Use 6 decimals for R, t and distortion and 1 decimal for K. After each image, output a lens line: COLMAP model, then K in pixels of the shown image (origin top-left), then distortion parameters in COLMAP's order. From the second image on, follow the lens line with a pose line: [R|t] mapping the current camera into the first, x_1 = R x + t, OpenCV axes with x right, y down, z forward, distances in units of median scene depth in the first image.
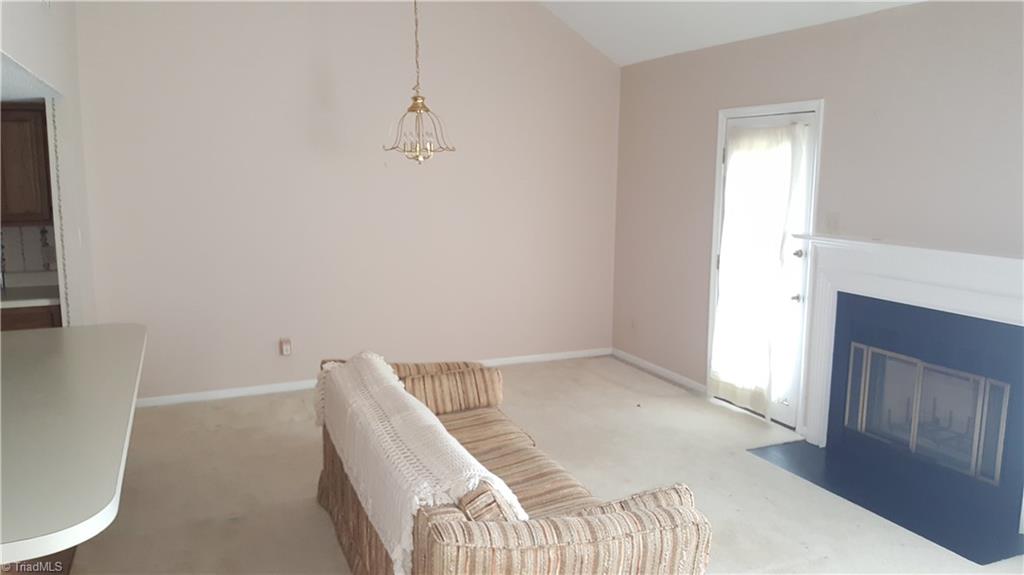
lens RADIAL K [[759.2, 0, 470.2], [0, 759.2, 287.2], [0, 0, 1]] dist [0.115305, -0.205183]
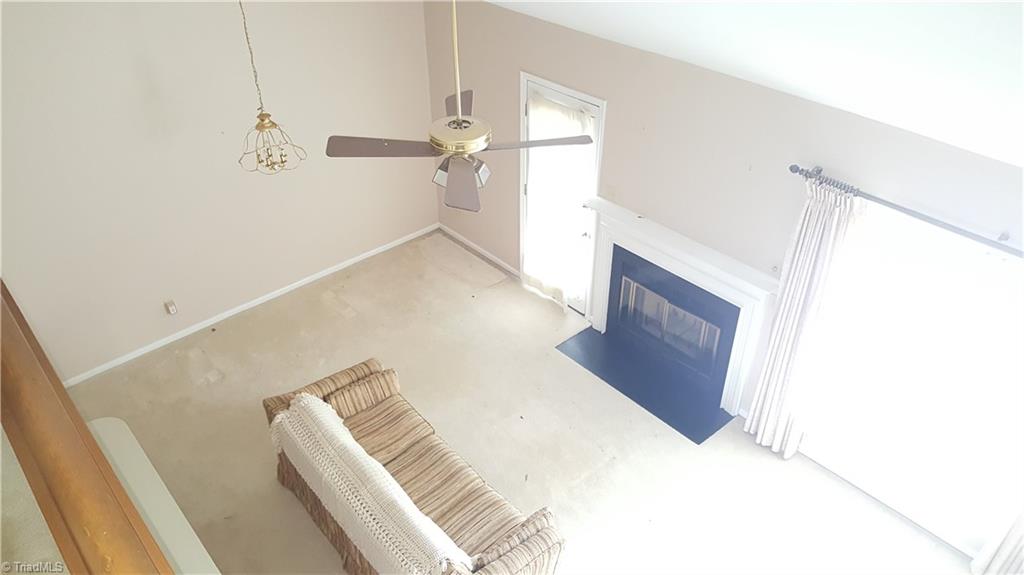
lens RADIAL K [[759.2, 0, 470.2], [0, 759.2, 287.2], [0, 0, 1]] dist [0.115305, -0.205183]
pose [[0.947589, -0.211391, 0.239561, -0.112322], [0.081064, 0.884359, 0.459716, -0.556309], [-0.309037, -0.416201, 0.855145, -0.125682]]
